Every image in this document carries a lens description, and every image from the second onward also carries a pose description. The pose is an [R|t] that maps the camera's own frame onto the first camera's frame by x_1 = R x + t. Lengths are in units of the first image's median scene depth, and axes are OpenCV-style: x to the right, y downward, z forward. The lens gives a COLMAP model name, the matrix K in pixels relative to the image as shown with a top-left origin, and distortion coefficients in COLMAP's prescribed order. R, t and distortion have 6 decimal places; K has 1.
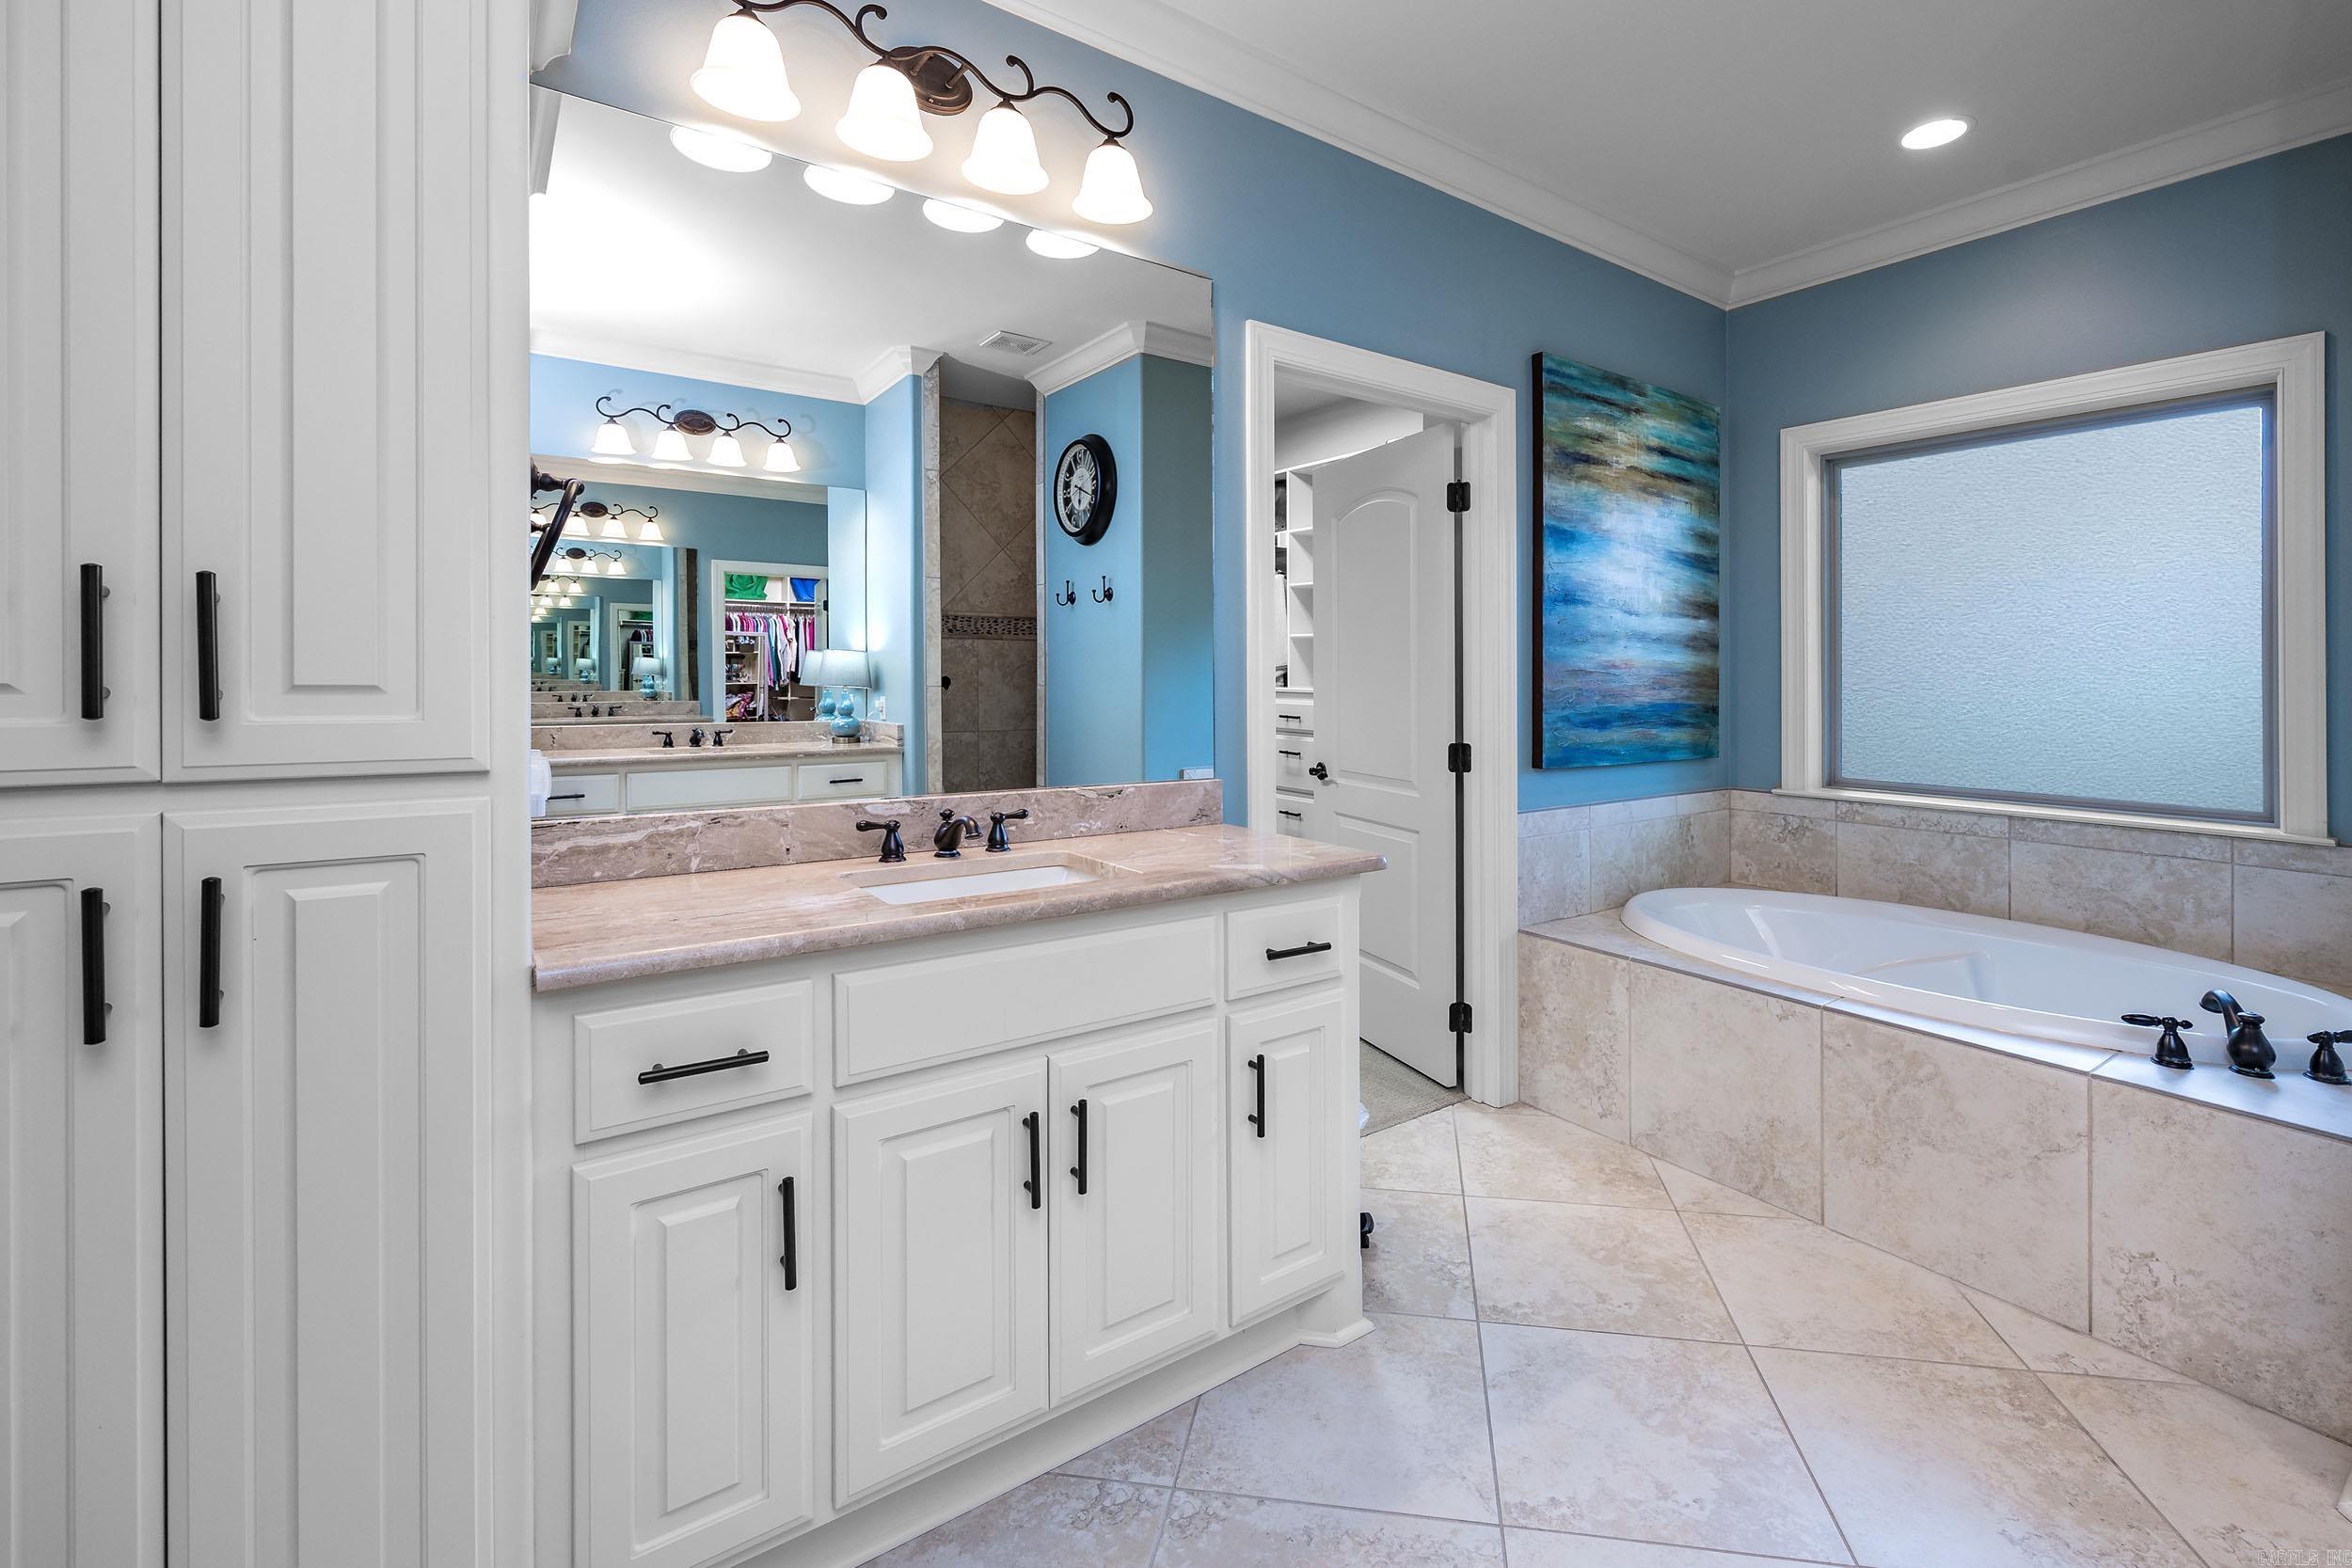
lens RADIAL K [[1171.9, 0, 992.5], [0, 1171.9, 670.1], [0, 0, 1]] dist [0.037777, -0.000225]
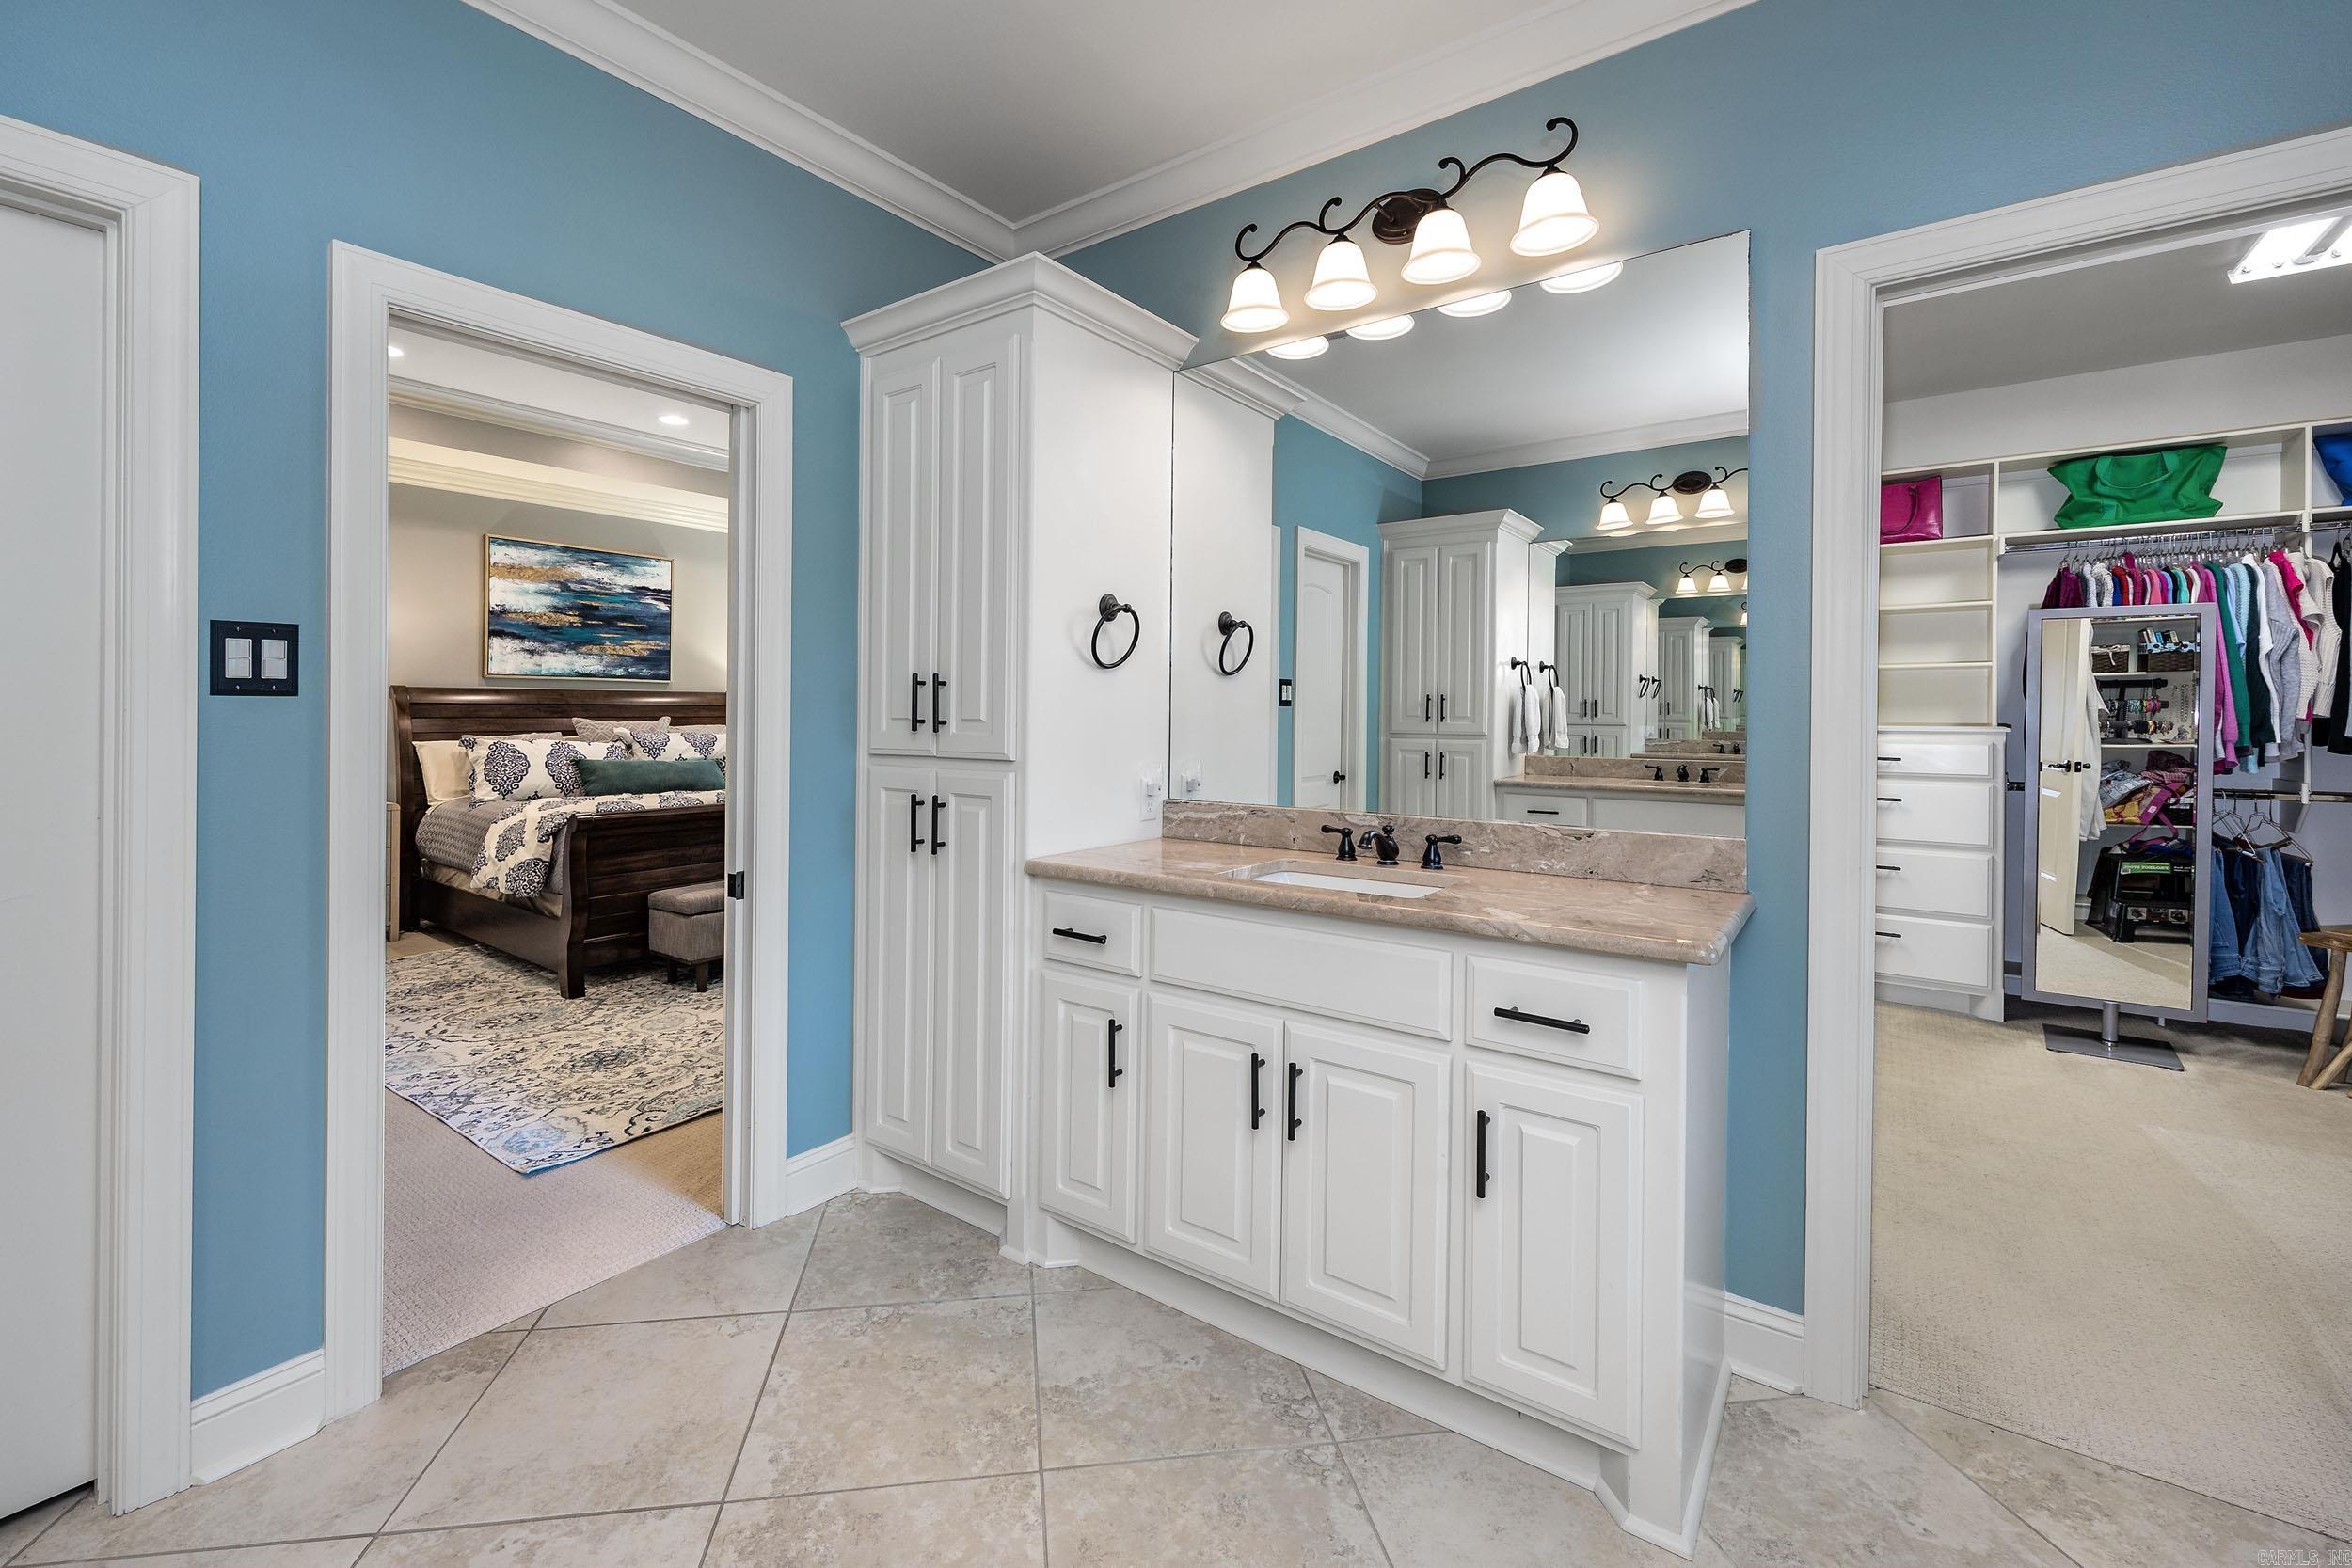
lens RADIAL K [[972.6, 0, 1177.4], [0, 972.6, 708.1], [0, 0, 1]] dist [0.052969, -0.000047]
pose [[0.323627, -0.011331, -0.946117, 0.912235], [0.004768, 0.999935, -0.010344, 0.008696], [0.946173, -0.001164, 0.323660, 0.512809]]
